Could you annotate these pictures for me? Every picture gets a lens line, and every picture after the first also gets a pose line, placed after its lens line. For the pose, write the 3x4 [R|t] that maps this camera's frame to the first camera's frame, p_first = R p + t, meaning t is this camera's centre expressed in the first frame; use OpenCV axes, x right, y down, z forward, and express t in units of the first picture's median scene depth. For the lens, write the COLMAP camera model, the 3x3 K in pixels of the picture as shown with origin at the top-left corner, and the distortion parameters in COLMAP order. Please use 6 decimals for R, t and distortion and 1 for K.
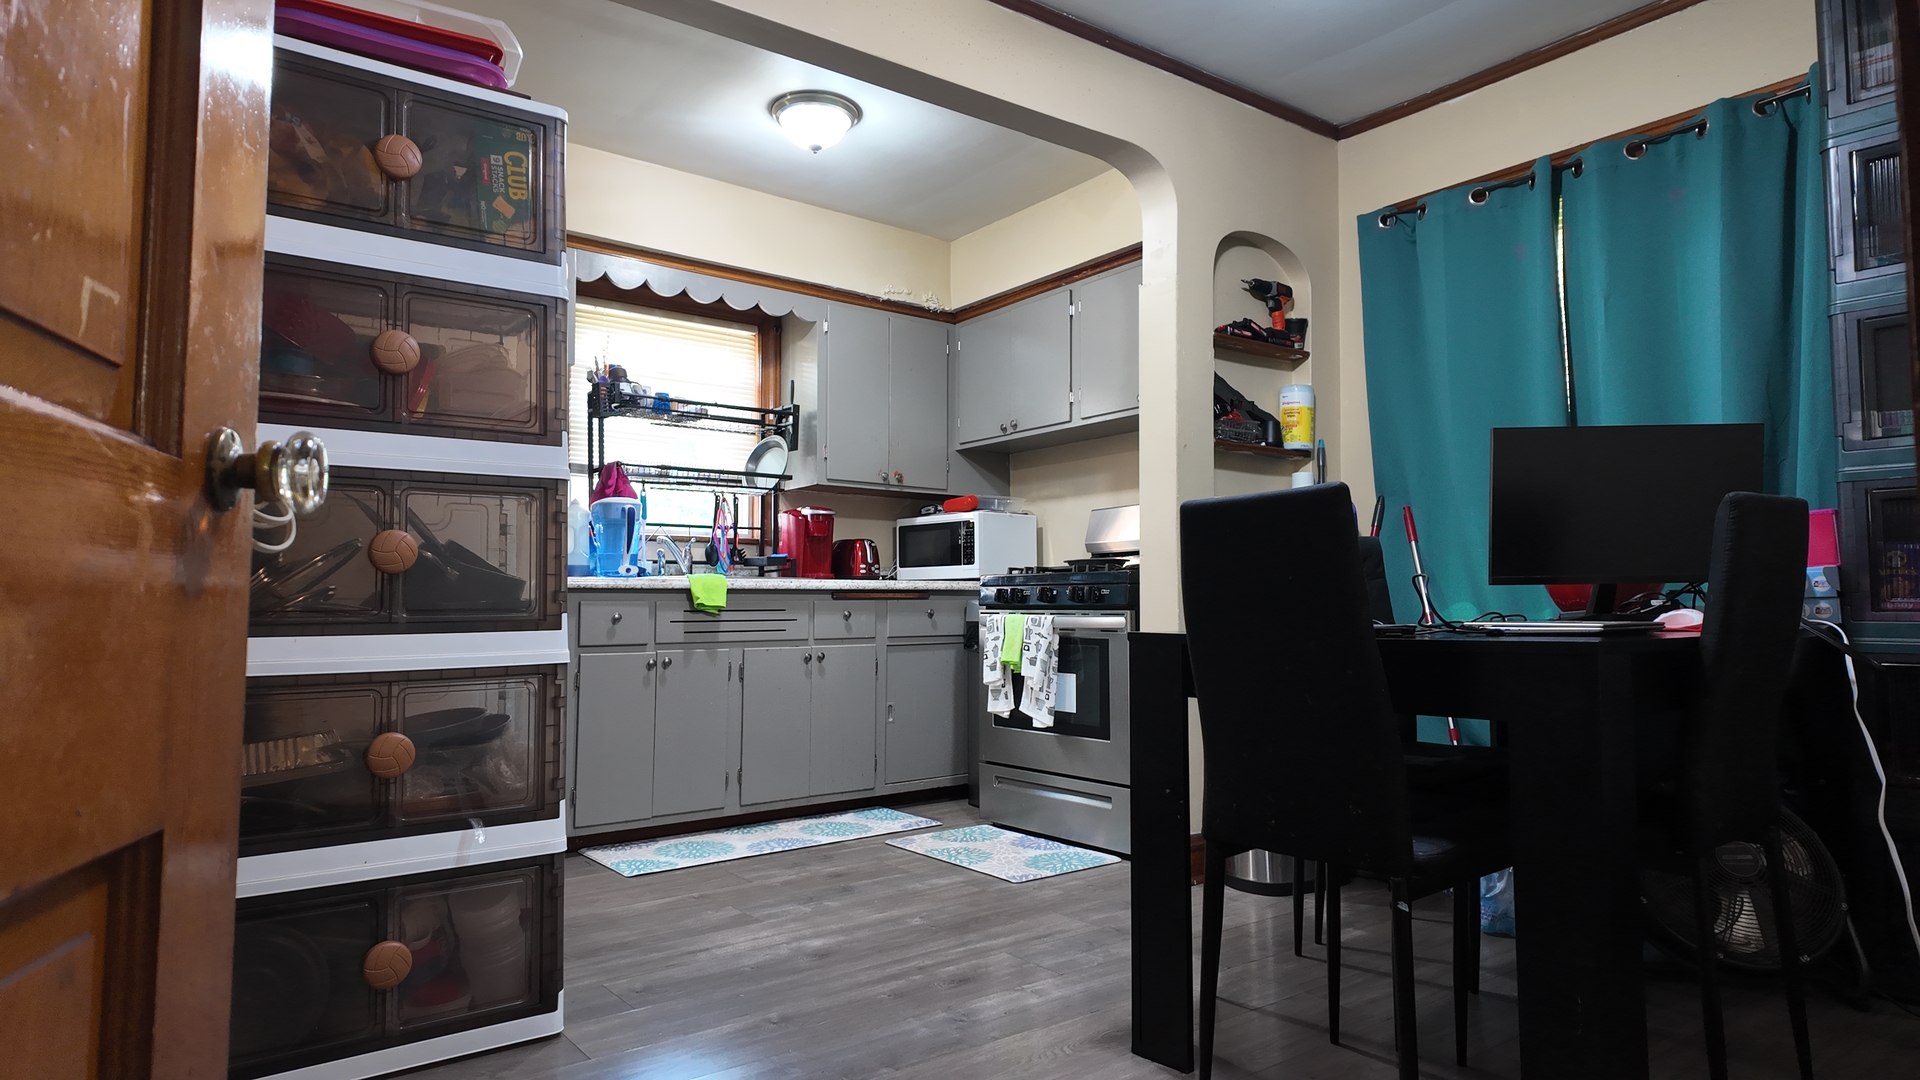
lens RADIAL K [[1113.3, 0, 960.0], [0, 1113.3, 540.0], [0, 0, 1]] dist [0.092636, -0.109483]
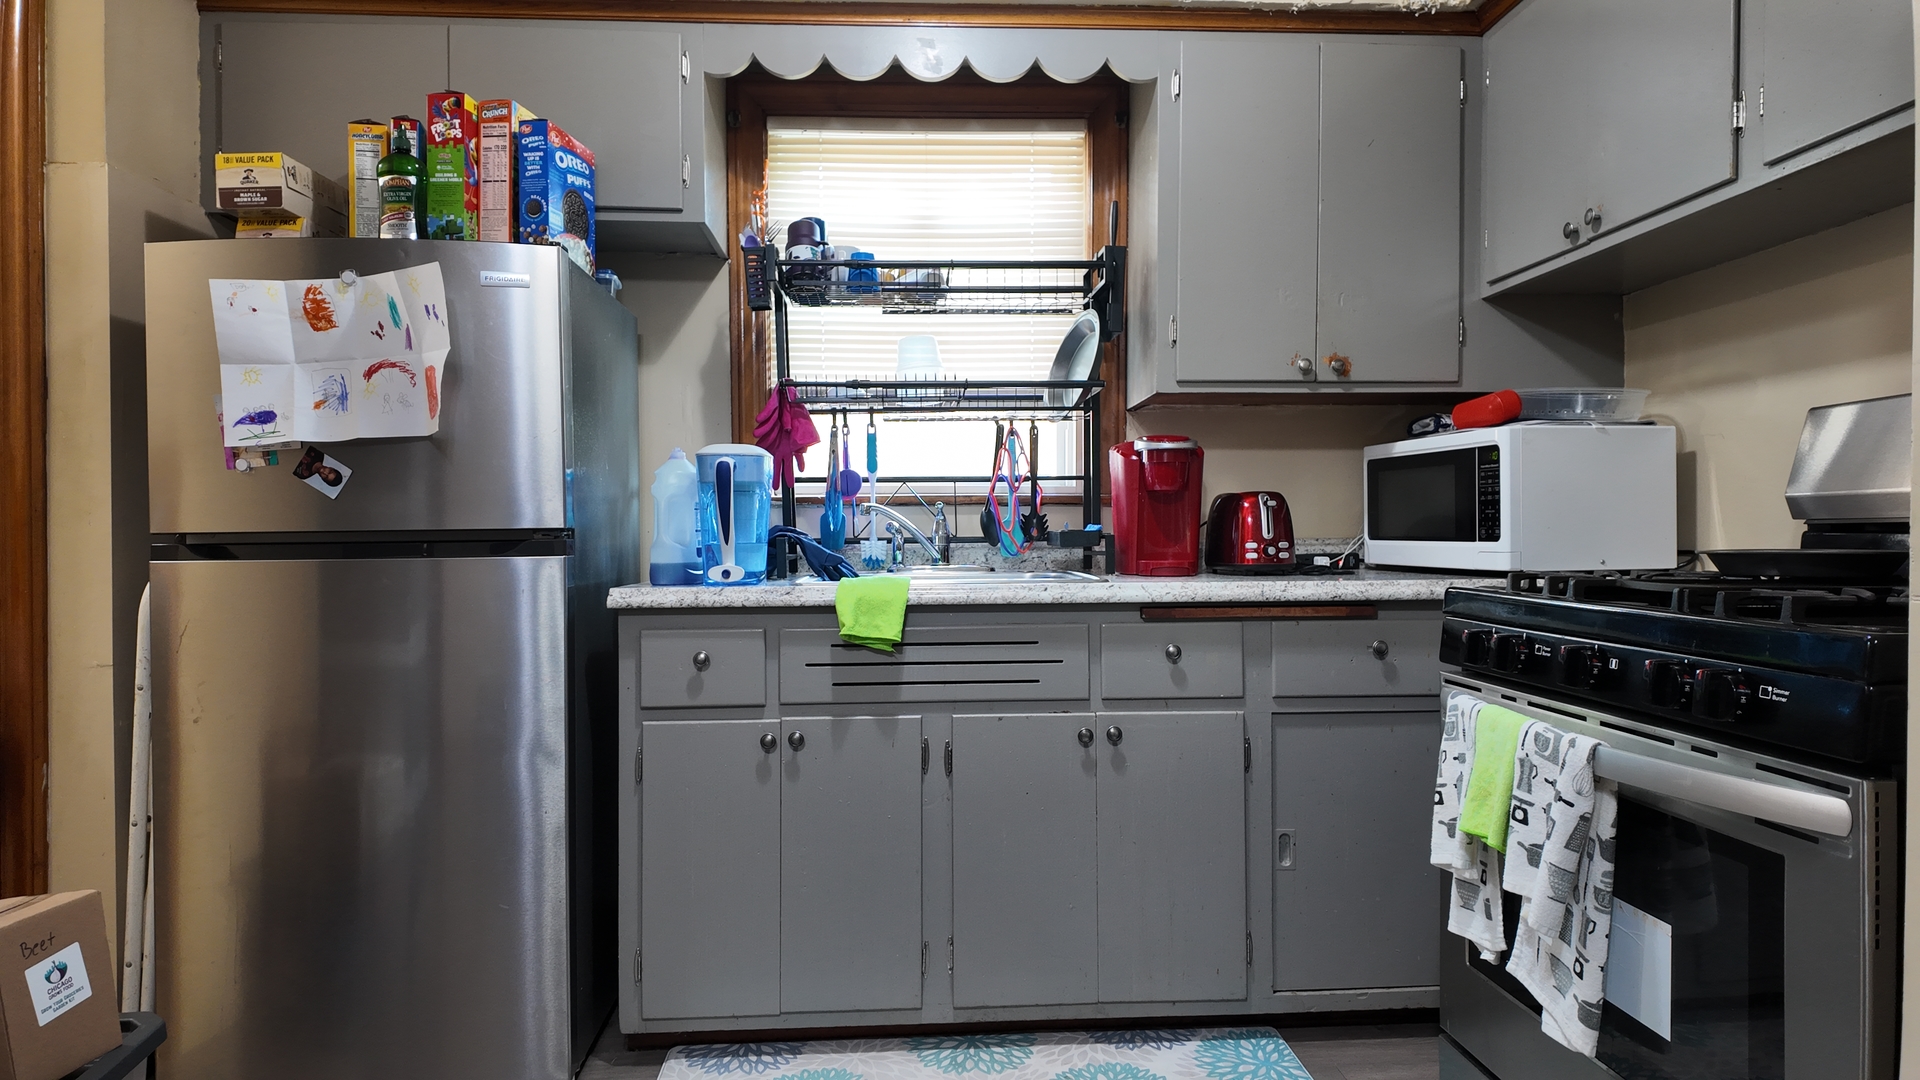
lens RADIAL K [[1113.3, 0, 960.0], [0, 1113.3, 540.0], [0, 0, 1]] dist [0.092636, -0.109483]
pose [[0.820710, 0.005523, -0.571318, 0.103492], [0.038304, 0.997172, 0.064665, -0.018719], [0.570059, -0.074955, 0.818177, 0.522913]]
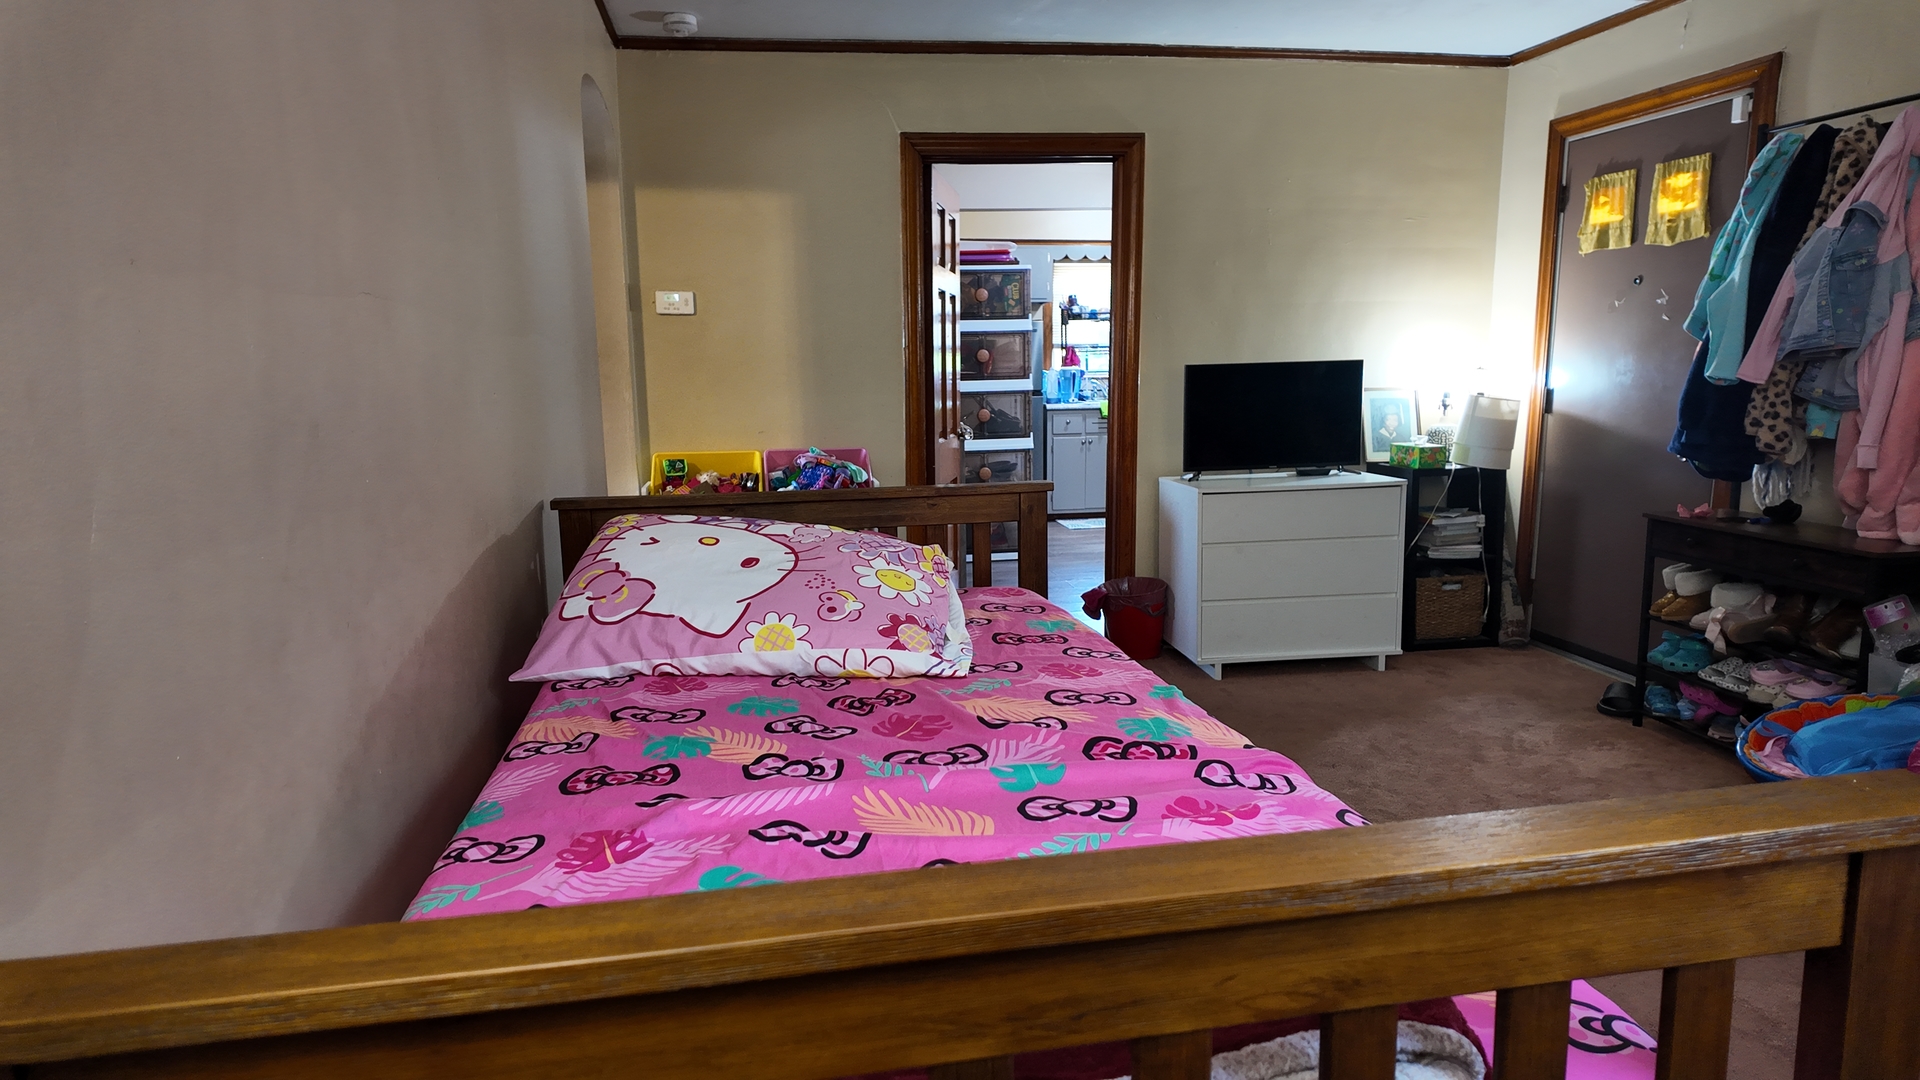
lens RADIAL K [[1139.0, 0, 960.0], [0, 1139.0, 540.0], [0, 0, 1]] dist [0.046571, -0.016208]
pose [[0.889192, 0.067542, -0.452522, 0.474690], [0.034947, 0.976129, 0.214363, -0.169111], [0.456198, -0.206424, 0.865605, -0.973176]]
